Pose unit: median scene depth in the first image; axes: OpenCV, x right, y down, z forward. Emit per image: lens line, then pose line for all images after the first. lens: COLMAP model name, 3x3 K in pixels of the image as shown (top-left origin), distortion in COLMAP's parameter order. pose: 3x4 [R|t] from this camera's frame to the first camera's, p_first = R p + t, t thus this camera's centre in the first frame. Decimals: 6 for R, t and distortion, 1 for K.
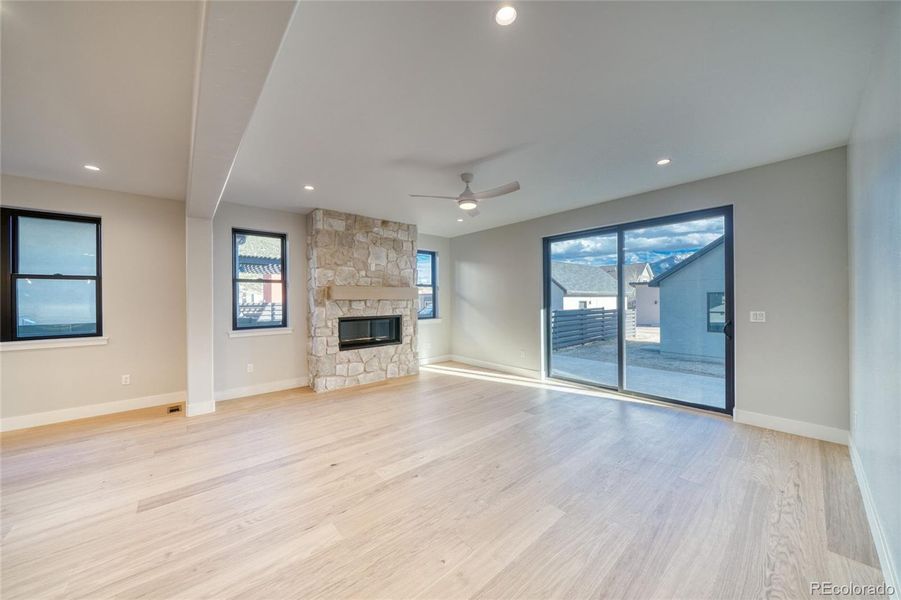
lens RADIAL K [[313.1, 0, 446.4], [0, 313.1, 293.0], [0, 0, 1]] dist [-0.001476, 0.000112]
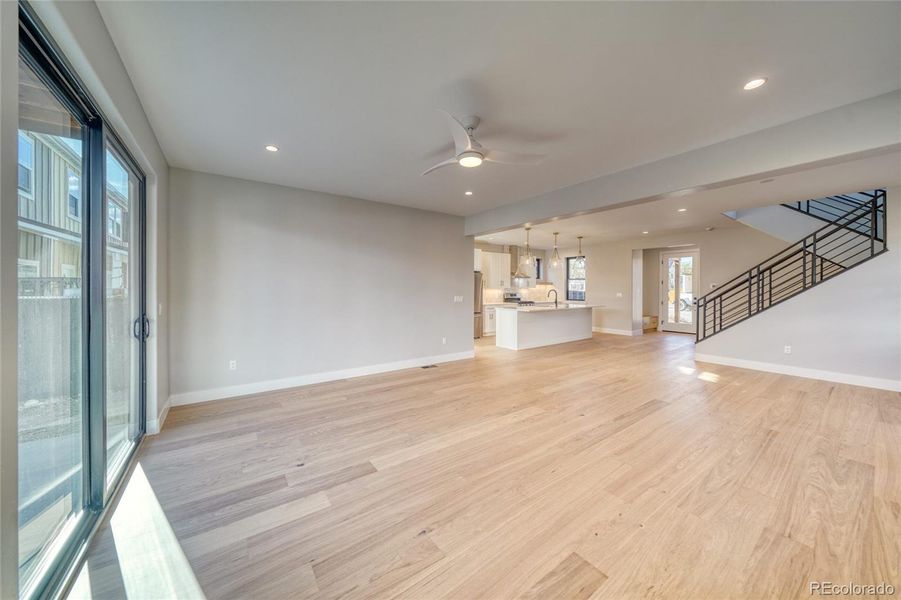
lens RADIAL K [[313.1, 0, 446.4], [0, 313.1, 293.0], [0, 0, 1]] dist [-0.001476, 0.000112]
pose [[-0.995640, 0.004447, 0.093170, 0.064665], [0.004673, 0.999987, 0.002205, 0.035292], [-0.093159, 0.002630, -0.995648, 1.997521]]
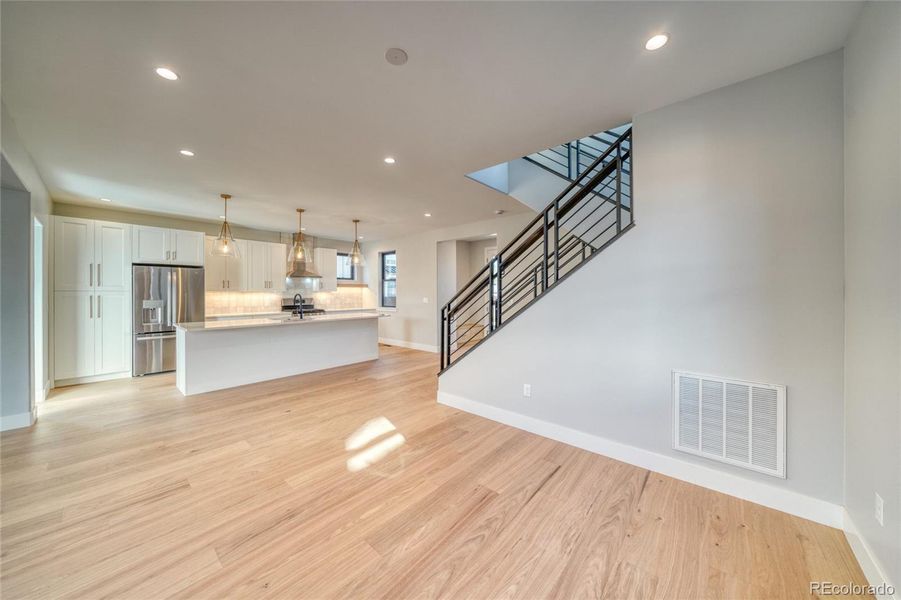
lens RADIAL K [[313.1, 0, 446.4], [0, 313.1, 293.0], [0, 0, 1]] dist [-0.001476, 0.000112]
pose [[-0.990798, 0.008894, -0.135055, -1.155113], [0.010322, 0.999898, -0.009876, 0.040263], [0.134954, -0.011179, -0.990789, 1.179480]]
